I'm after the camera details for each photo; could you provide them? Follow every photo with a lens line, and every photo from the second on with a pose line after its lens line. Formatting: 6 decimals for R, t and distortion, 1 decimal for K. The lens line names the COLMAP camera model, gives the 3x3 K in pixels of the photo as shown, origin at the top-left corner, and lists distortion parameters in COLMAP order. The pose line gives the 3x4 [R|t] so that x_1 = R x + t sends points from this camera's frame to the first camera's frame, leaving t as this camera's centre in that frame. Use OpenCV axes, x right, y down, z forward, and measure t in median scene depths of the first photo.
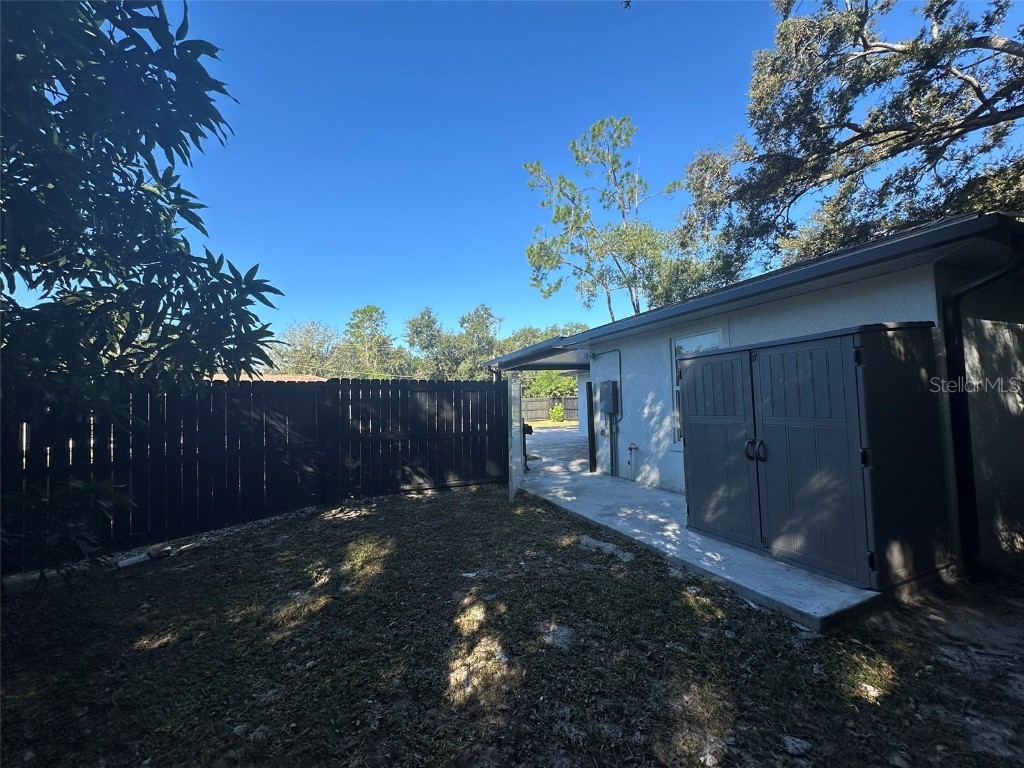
lens RADIAL K [[409.9, 0, 513.9], [0, 409.9, 384.0], [0, 0, 1]] dist [-0.002162, 0.000826]
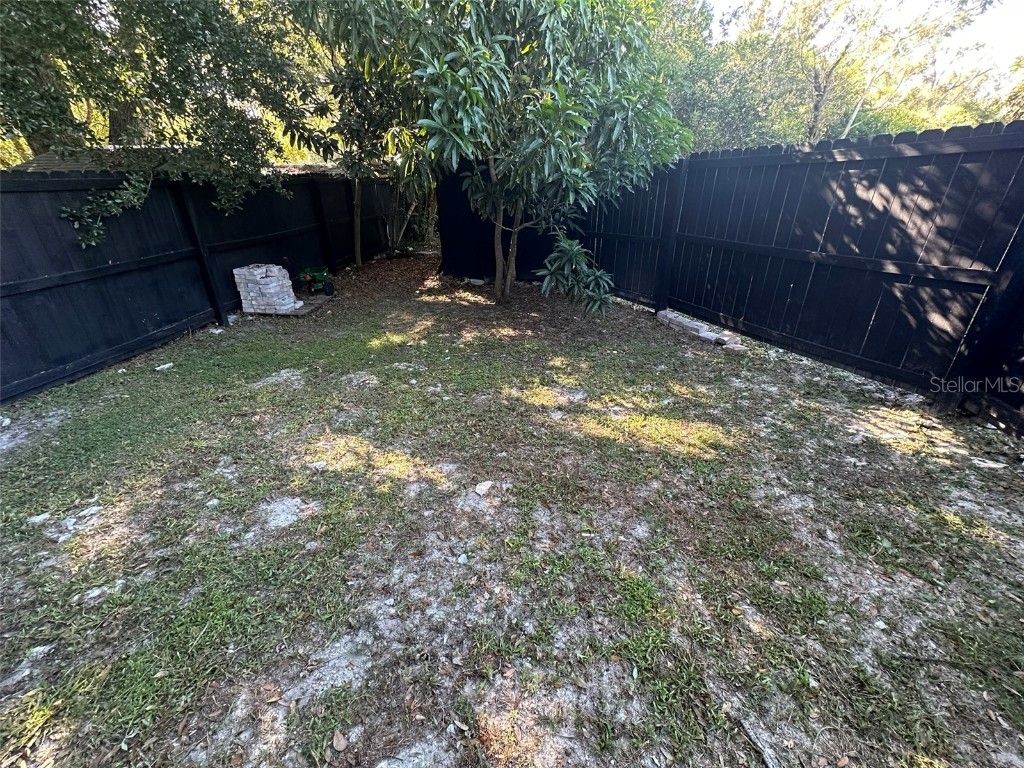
lens RADIAL K [[409.9, 0, 515.7], [0, 409.9, 377.1], [0, 0, 1]] dist [-0.002162, 0.000826]
pose [[-0.525475, 0.391988, -0.755130, 0.164414], [0.067222, 0.903897, 0.422435, 0.018231], [0.848149, 0.171218, -0.501325, 0.759496]]
